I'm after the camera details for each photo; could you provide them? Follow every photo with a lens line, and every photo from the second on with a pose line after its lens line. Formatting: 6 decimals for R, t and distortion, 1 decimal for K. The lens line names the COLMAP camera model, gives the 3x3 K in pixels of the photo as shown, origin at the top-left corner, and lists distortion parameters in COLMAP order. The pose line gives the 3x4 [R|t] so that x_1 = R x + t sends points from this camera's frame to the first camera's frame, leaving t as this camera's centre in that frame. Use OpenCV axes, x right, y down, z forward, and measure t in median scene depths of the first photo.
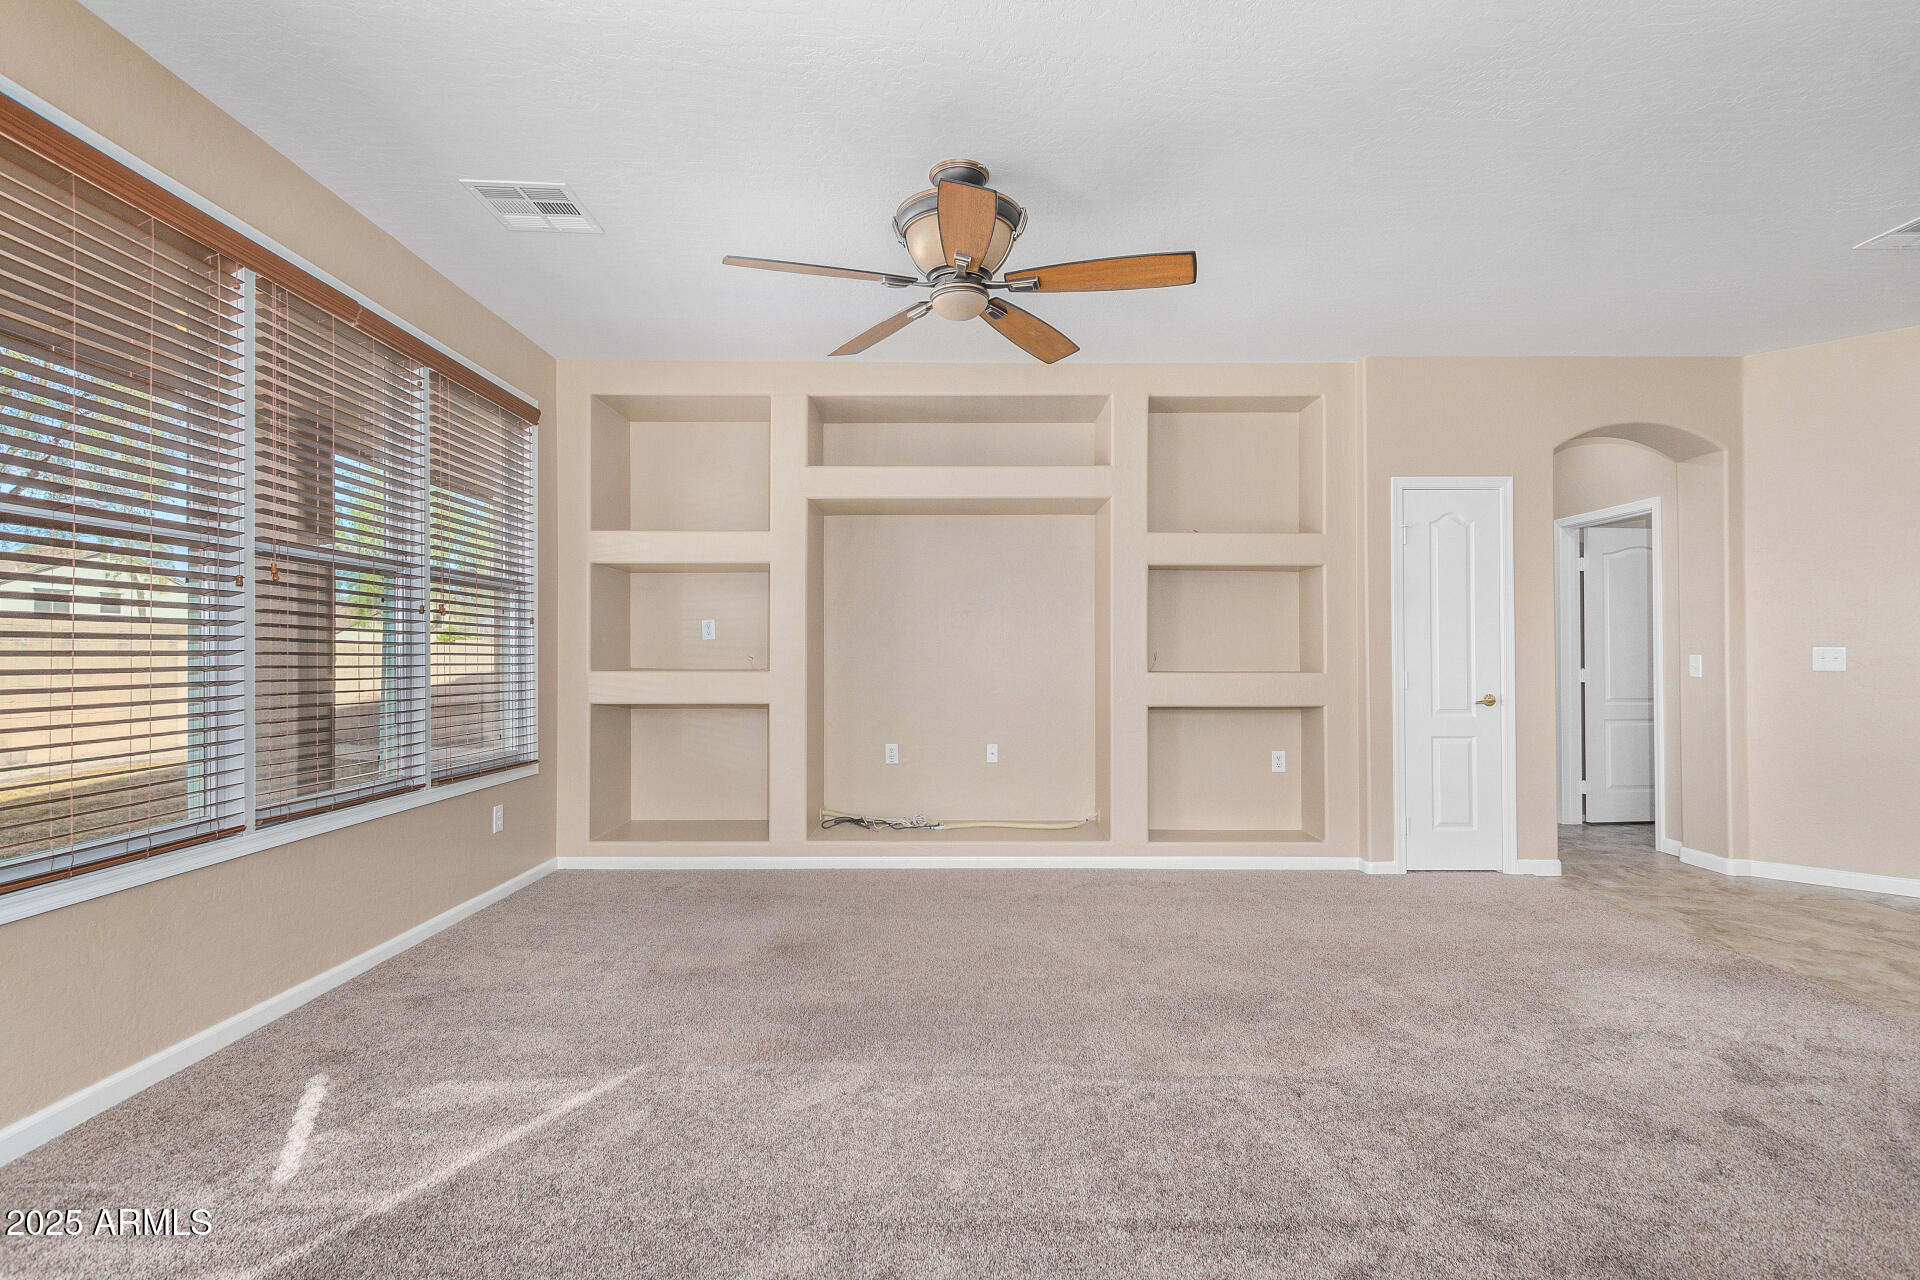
lens RADIAL K [[919.8, 0, 949.2], [0, 919.8, 646.7], [0, 0, 1]] dist [0.006381, -0.001629]
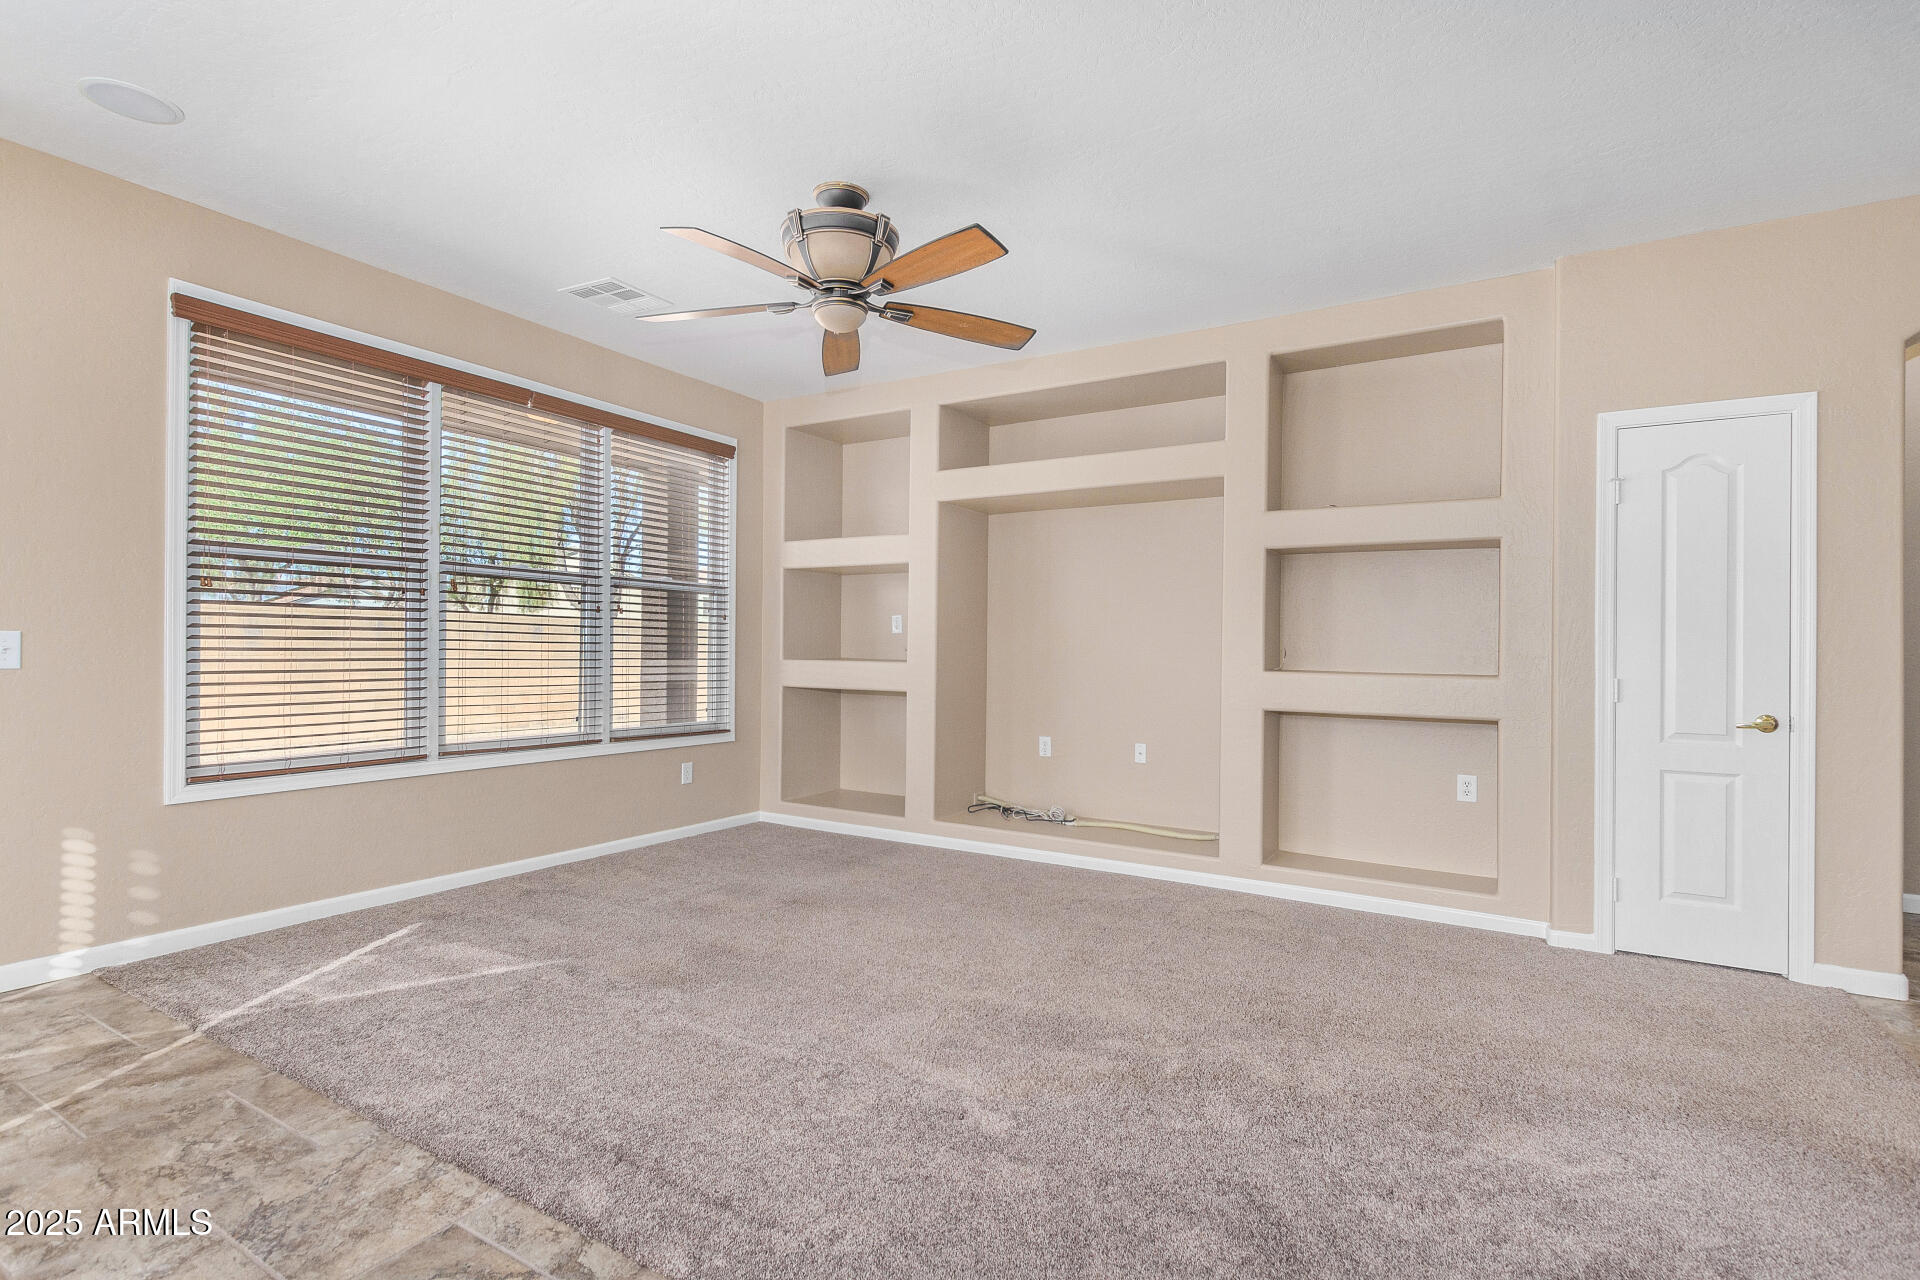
lens RADIAL K [[919.8, 0, 961.7], [0, 919.8, 647.9], [0, 0, 1]] dist [0.006381, -0.001629]
pose [[0.851561, 0.010086, -0.524159, 0.435694], [-0.007876, 0.999948, 0.006446, 0.002071], [0.524197, -0.001361, 0.851596, 0.103139]]
